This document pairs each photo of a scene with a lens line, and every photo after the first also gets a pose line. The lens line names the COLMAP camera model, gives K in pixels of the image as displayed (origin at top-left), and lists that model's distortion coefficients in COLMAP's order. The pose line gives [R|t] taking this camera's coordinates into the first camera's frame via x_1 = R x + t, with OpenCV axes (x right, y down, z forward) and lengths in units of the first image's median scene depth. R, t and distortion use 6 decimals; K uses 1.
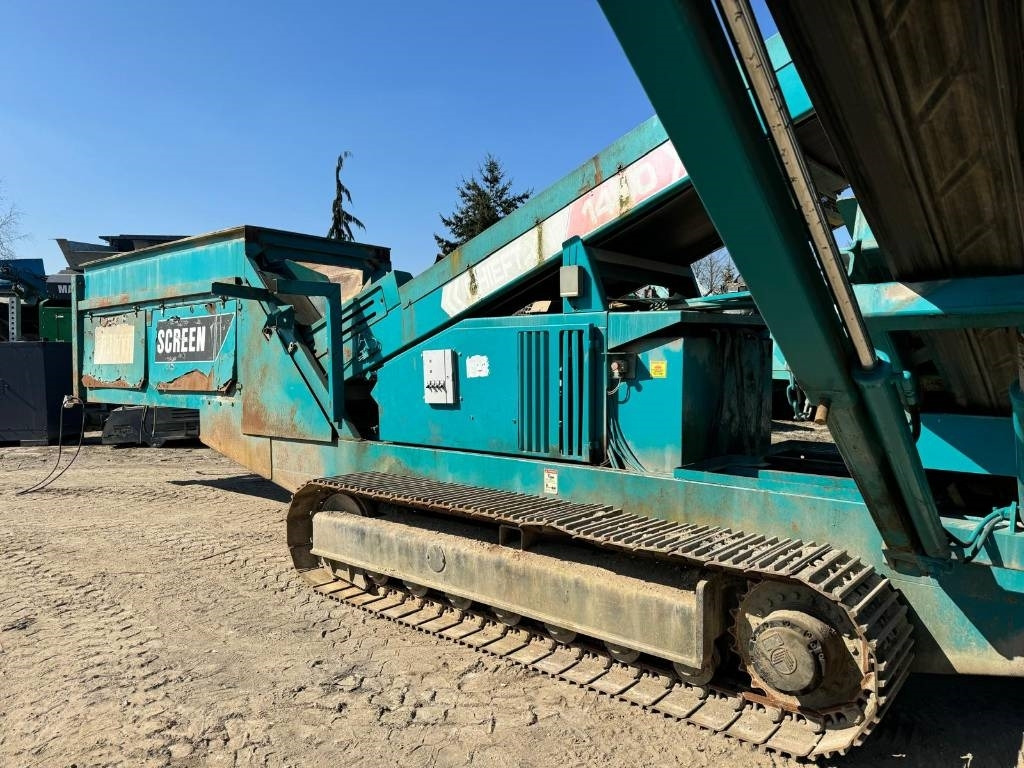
lens RADIAL K [[709.4, 0, 513.4], [0, 709.4, 378.8], [0, 0, 1]] dist [0.111291, -0.160702]
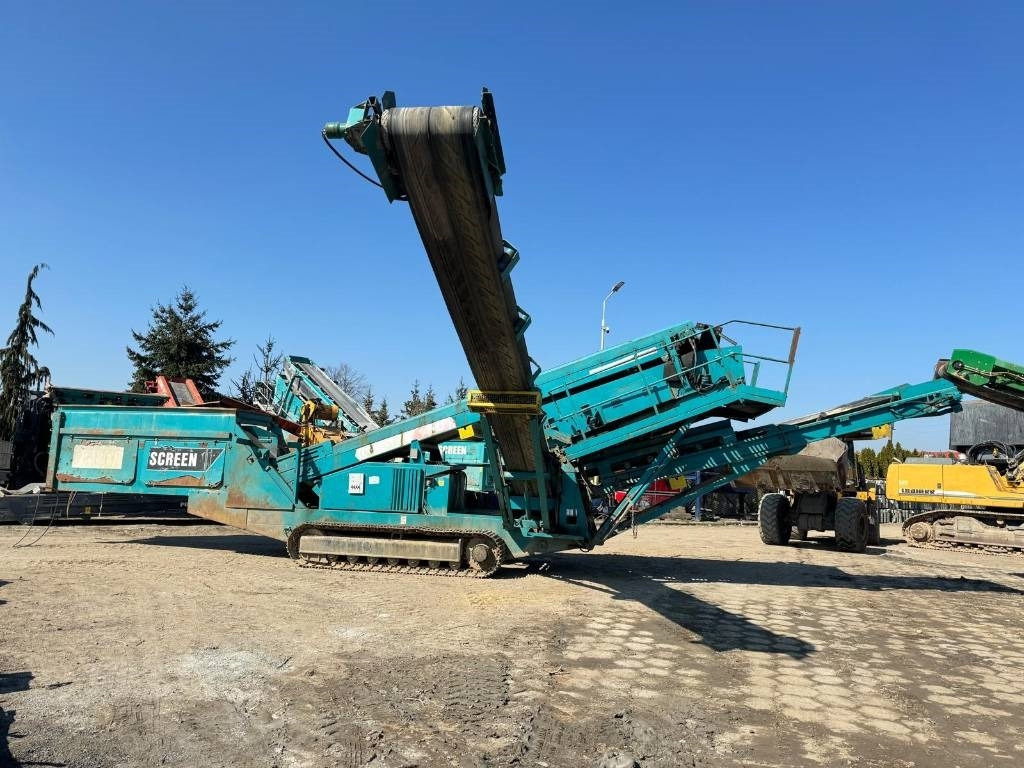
lens RADIAL K [[709.4, 0, 513.4], [0, 709.4, 378.8], [0, 0, 1]] dist [0.111291, -0.160702]
pose [[0.856499, 0.105960, 0.505155, -0.986477], [-0.030648, 0.987415, -0.155154, 0.007956], [-0.515238, 0.117407, 0.848967, -1.629808]]
